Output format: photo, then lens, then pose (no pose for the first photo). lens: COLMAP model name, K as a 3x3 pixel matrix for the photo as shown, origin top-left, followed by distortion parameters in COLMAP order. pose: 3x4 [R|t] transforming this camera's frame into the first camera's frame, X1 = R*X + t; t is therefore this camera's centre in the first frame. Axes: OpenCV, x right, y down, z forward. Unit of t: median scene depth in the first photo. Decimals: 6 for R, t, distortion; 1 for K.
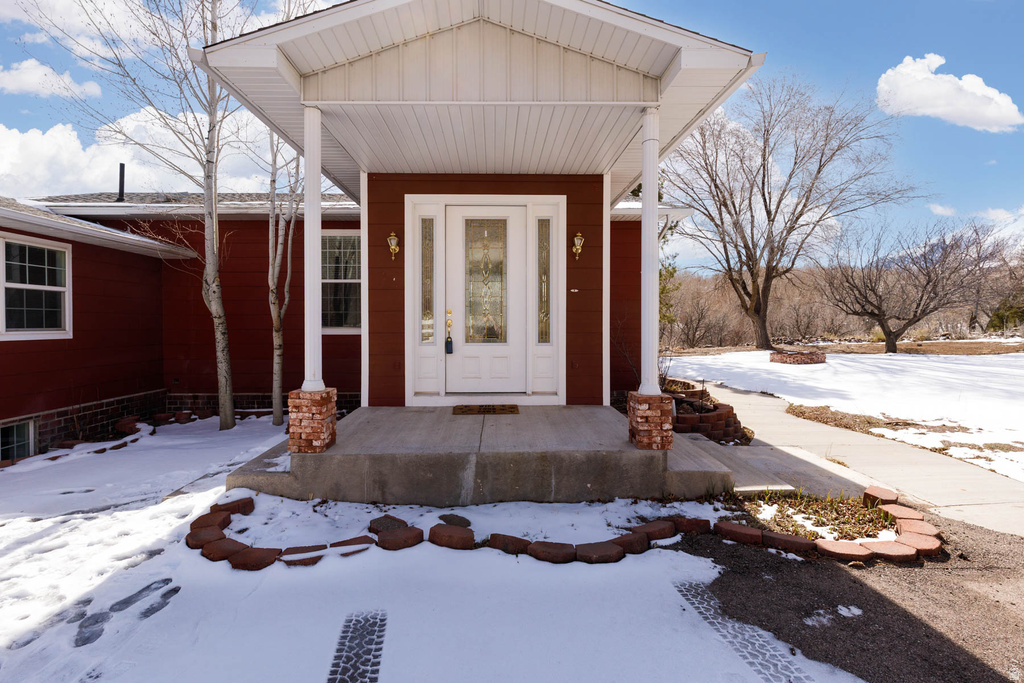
lens RADIAL K [[477.6, 0, 509.8], [0, 477.6, 329.8], [0, 0, 1]] dist [0.001697, 0.000046]
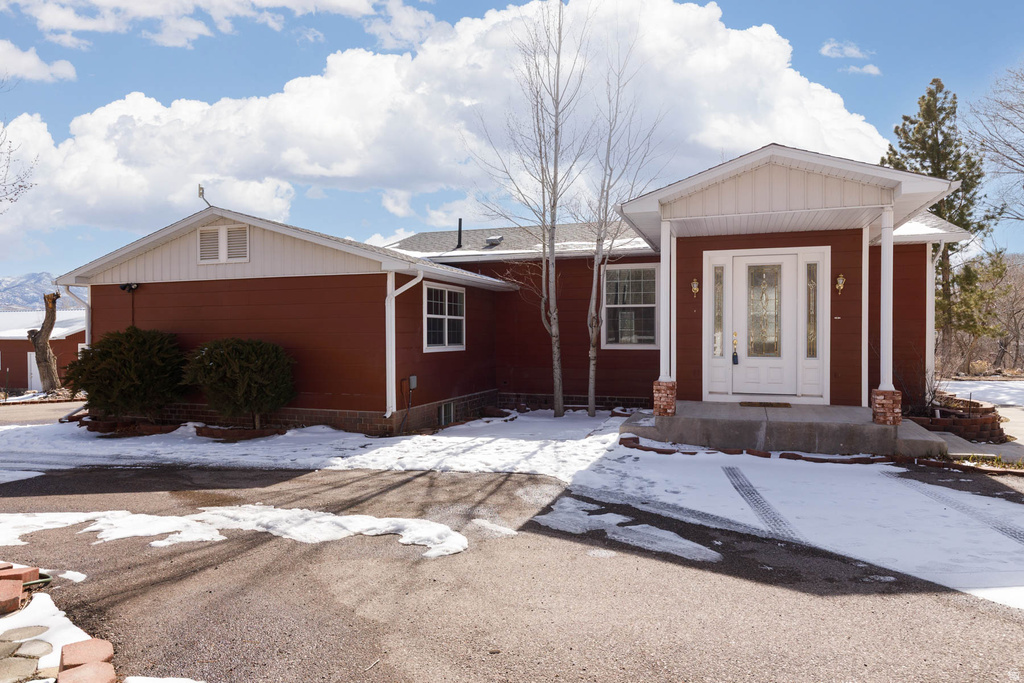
lens RADIAL K [[617.6, 0, 512.0], [0, 617.6, 341.5], [0, 0, 1]] dist [-0.005443, 0.002845]
pose [[0.927435, 0.004897, -0.373953, -0.059247], [-0.005976, 0.999981, -0.001725, -0.008932], [0.373938, 0.003835, 0.927446, -0.894262]]
